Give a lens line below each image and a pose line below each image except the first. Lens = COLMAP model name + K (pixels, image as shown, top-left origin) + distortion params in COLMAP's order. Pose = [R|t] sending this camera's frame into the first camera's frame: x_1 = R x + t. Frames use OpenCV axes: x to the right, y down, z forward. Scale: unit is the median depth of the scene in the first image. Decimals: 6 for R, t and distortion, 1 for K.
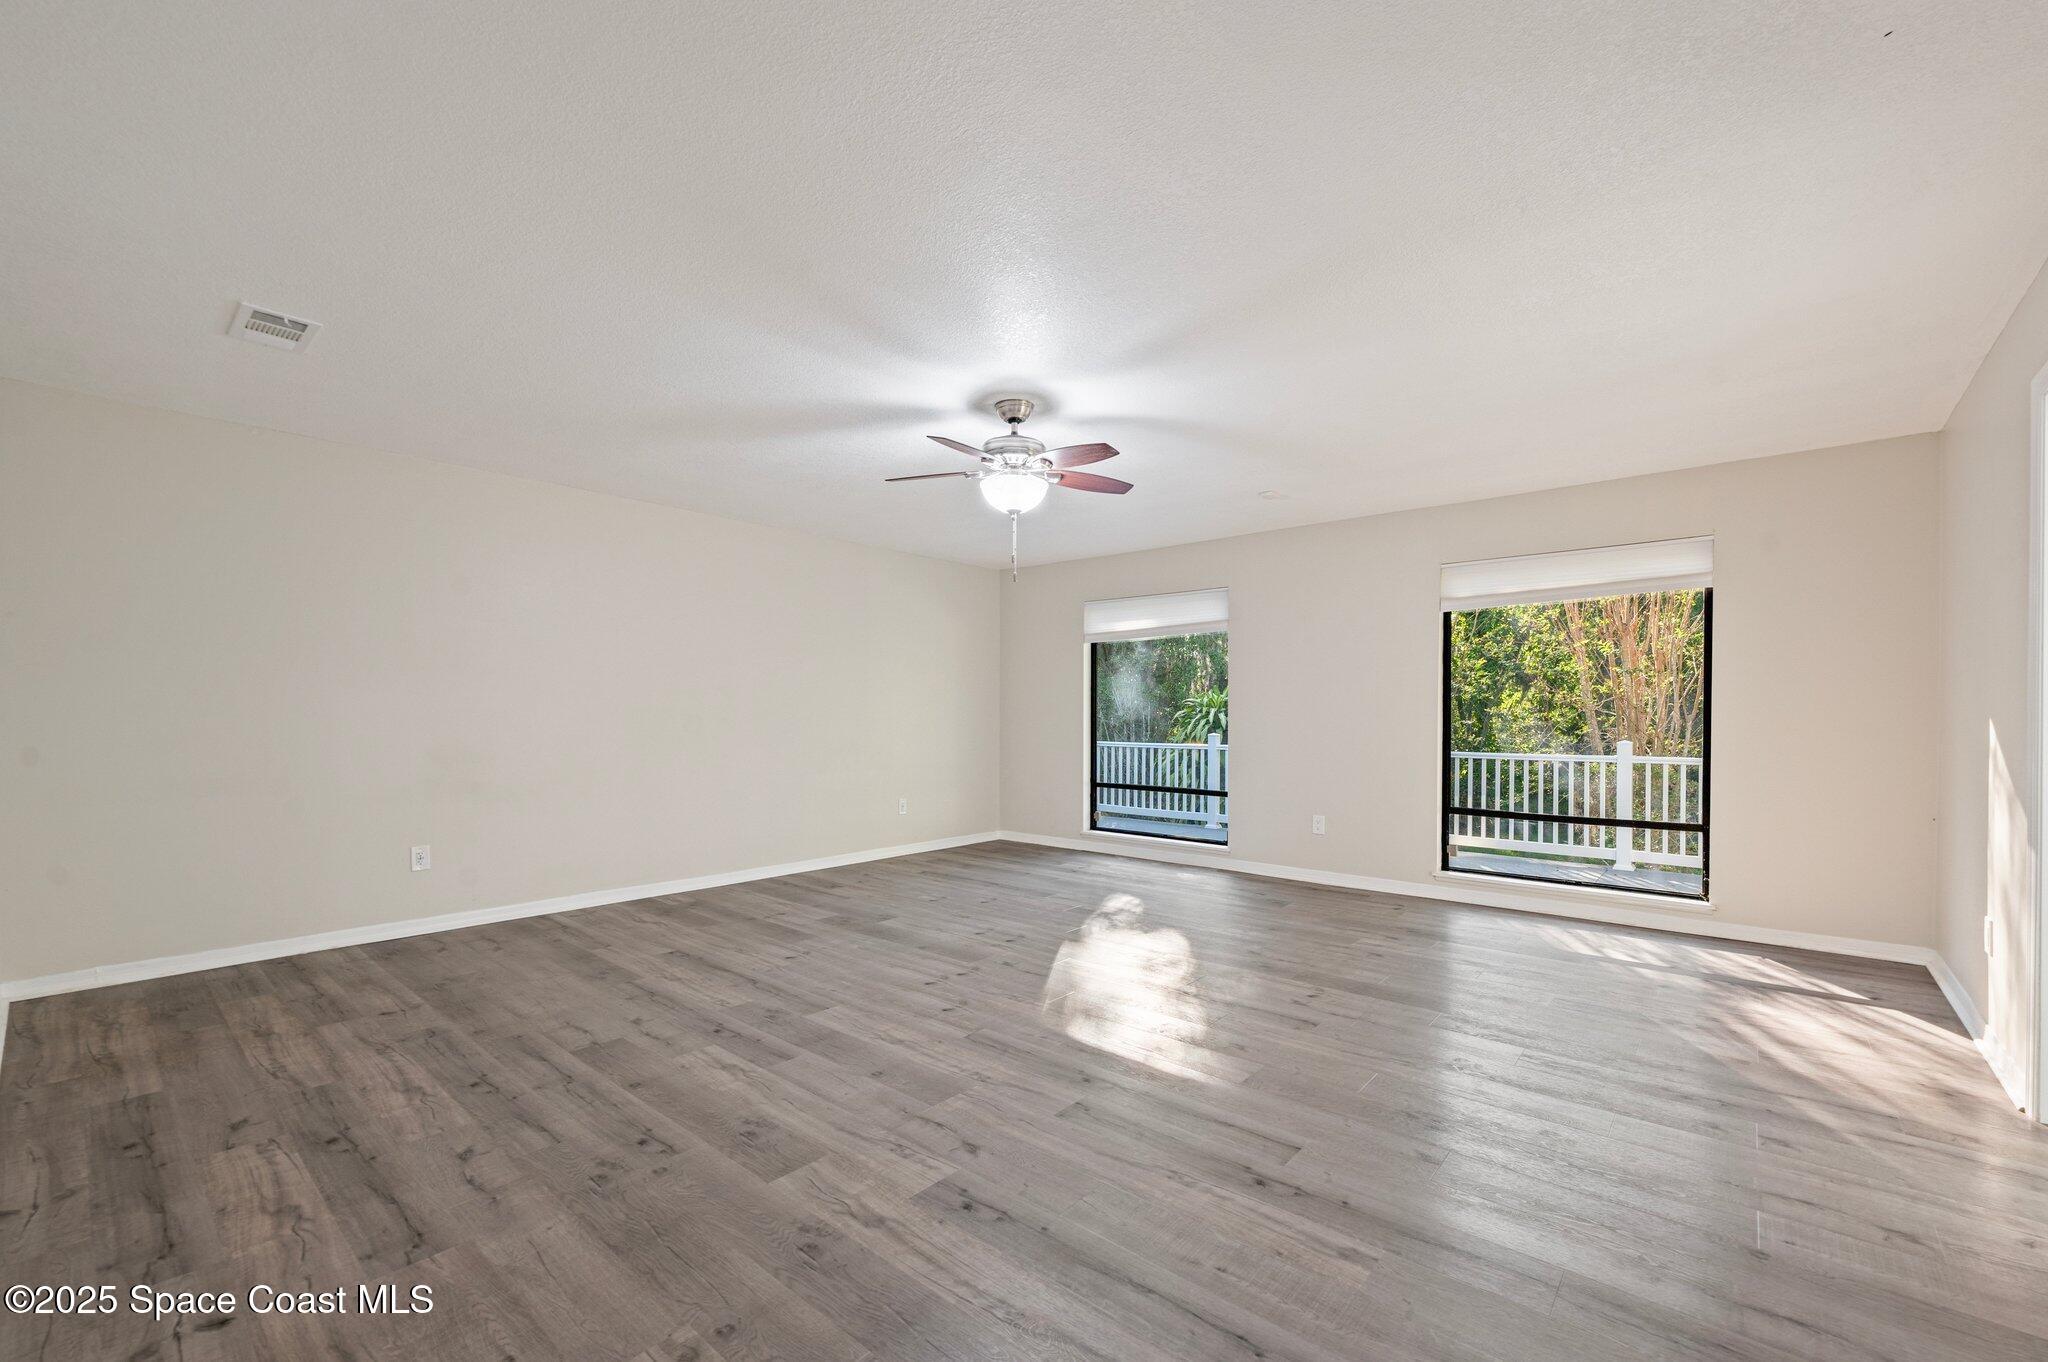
lens RADIAL K [[833.4, 0, 1019.2], [0, 833.4, 689.7], [0, 0, 1]] dist [0.001164, 0.000055]
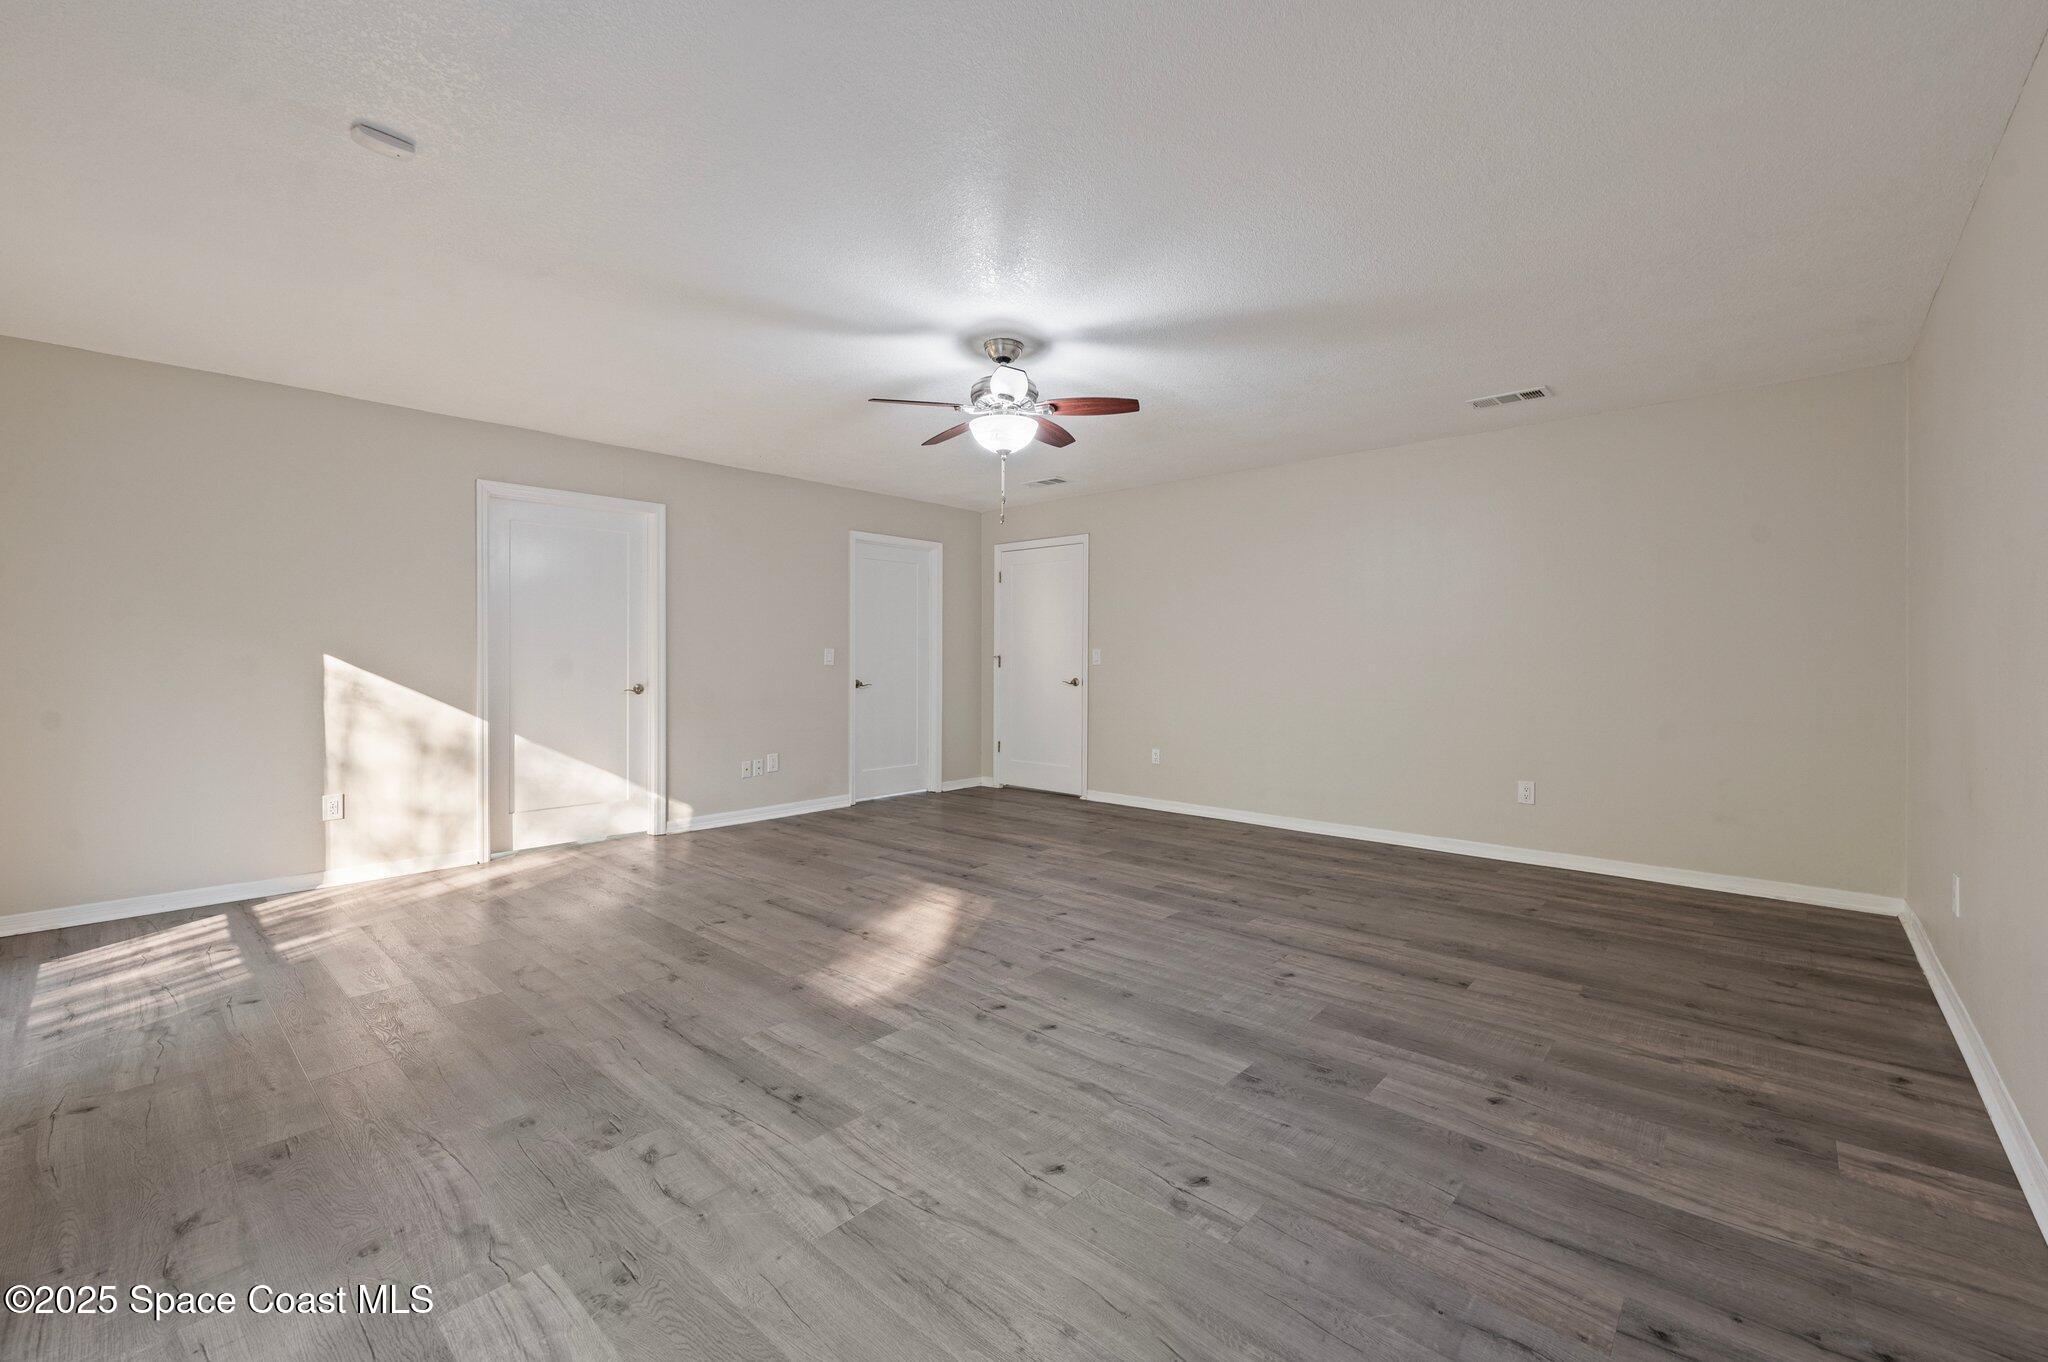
lens RADIAL K [[833.4, 0, 1021.9], [0, 833.4, 676.2], [0, 0, 1]] dist [0.001164, 0.000055]
pose [[-0.999724, -0.004199, 0.023109, -0.047736], [-0.004315, 0.999978, -0.004991, 0.053320], [-0.023088, -0.005089, -0.999720, 1.850220]]
